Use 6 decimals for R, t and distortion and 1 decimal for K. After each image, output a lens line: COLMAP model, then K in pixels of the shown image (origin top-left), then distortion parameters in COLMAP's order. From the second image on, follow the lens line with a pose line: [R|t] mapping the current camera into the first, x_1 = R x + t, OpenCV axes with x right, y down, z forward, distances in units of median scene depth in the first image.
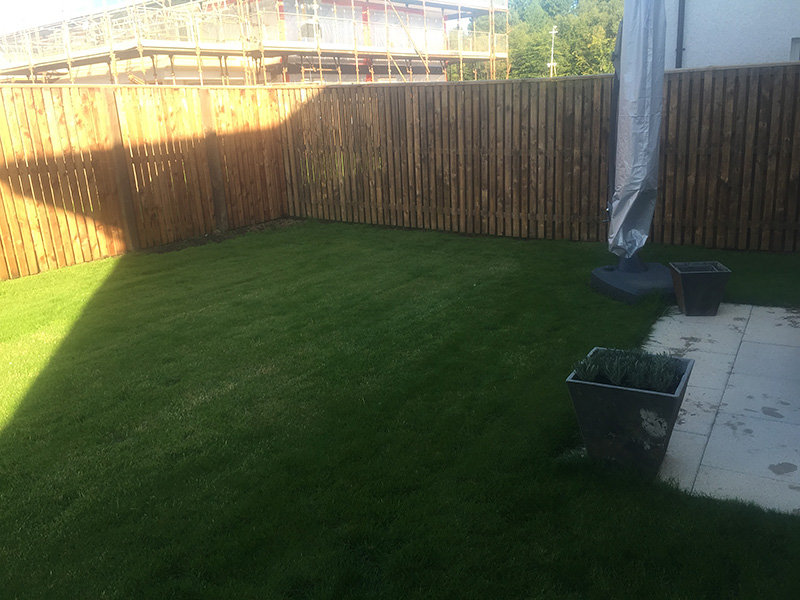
lens RADIAL K [[681.5, 0, 400.0], [0, 681.5, 300.0], [0, 0, 1]] dist [0.113531, -0.164257]
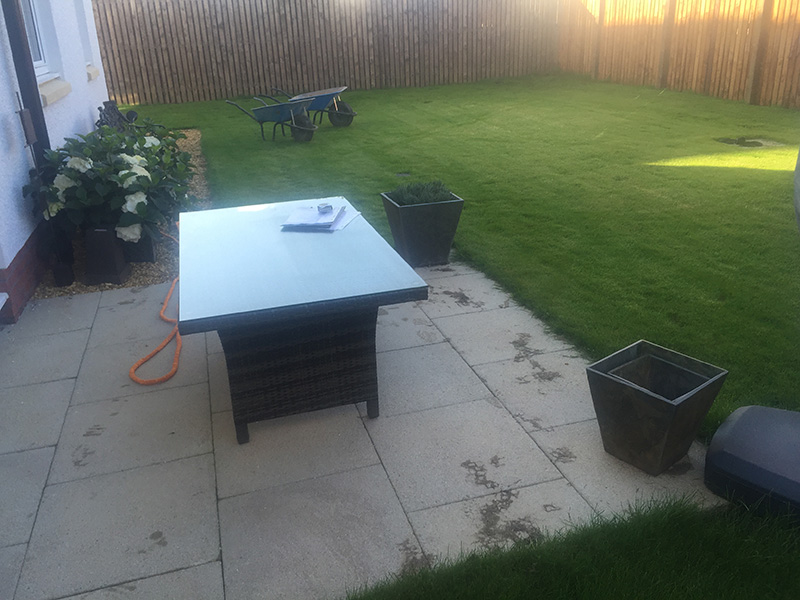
lens RADIAL K [[681.5, 0, 400.0], [0, 681.5, 300.0], [0, 0, 1]] dist [0.113531, -0.164257]
pose [[-0.675621, 0.355680, -0.645777, 0.919470], [-0.124069, 0.808584, 0.575152, -0.370421], [0.726734, 0.468705, -0.502168, 1.187708]]
